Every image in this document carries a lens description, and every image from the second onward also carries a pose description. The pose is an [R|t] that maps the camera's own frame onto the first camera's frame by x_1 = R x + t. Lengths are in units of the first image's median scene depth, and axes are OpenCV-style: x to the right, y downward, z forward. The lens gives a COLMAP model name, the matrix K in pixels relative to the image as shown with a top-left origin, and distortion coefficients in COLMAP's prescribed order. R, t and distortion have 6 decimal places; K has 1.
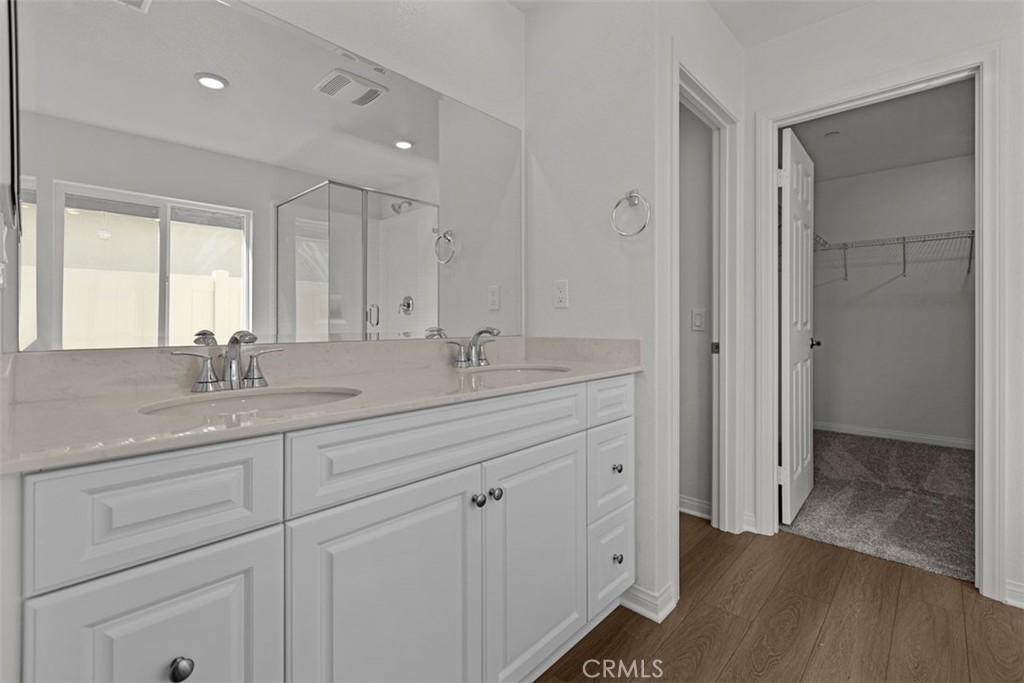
lens RADIAL K [[457.5, 0, 513.0], [0, 457.5, 325.4], [0, 0, 1]] dist [0.000665, -0.000684]
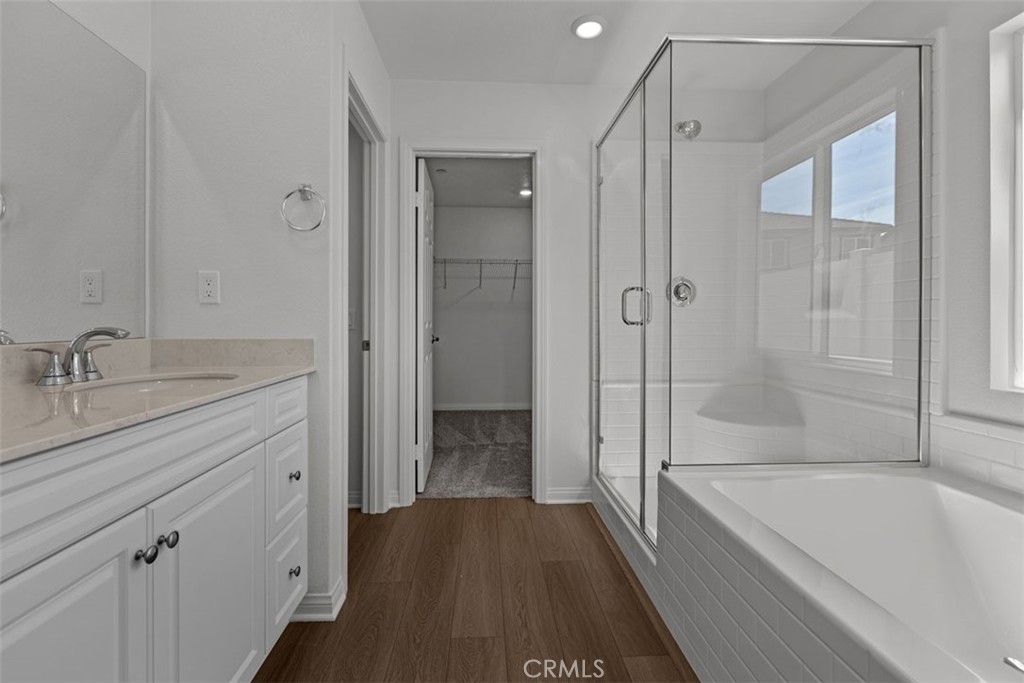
lens RADIAL K [[453.0, 0, 512.0], [0, 453.0, 323.3], [0, 0, 1]] dist [-0.000617, -0.000338]
pose [[0.688608, 0.001562, 0.725132, -0.110375], [0.000529, 0.999996, -0.002656, 0.000491], [-0.725133, 0.002213, 0.688605, 0.025099]]
